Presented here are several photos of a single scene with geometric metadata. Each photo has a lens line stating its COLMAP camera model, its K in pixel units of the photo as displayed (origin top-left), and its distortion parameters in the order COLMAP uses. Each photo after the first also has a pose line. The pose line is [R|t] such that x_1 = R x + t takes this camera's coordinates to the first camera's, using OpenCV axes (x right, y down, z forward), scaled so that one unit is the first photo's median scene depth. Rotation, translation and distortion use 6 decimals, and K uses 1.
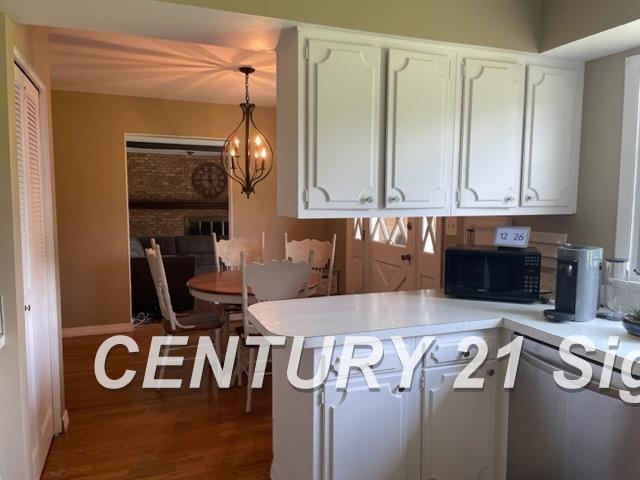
lens RADIAL K [[486.7, 0, 320.0], [0, 486.7, 240.0], [0, 0, 1]] dist [0.119536, -0.139126]
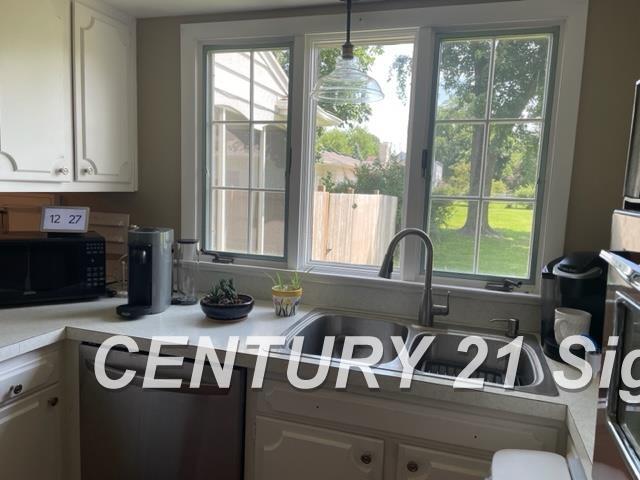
lens RADIAL K [[486.7, 0, 320.0], [0, 486.7, 240.0], [0, 0, 1]] dist [0.119536, -0.139126]
pose [[0.628302, -0.065316, 0.775223, 0.029732], [0.033211, 0.997813, 0.057154, -0.006425], [-0.777260, -0.010164, 0.629097, 0.213802]]
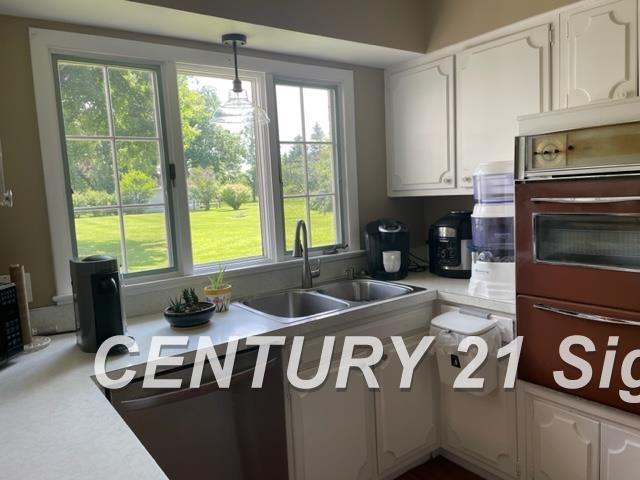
lens RADIAL K [[486.7, 0, 320.0], [0, 486.7, 240.0], [0, 0, 1]] dist [0.119536, -0.139126]
pose [[-0.265718, -0.060234, 0.962167, -0.323560], [0.160718, 0.981312, 0.105817, -0.035527], [-0.950560, 0.182755, -0.251072, 0.840335]]
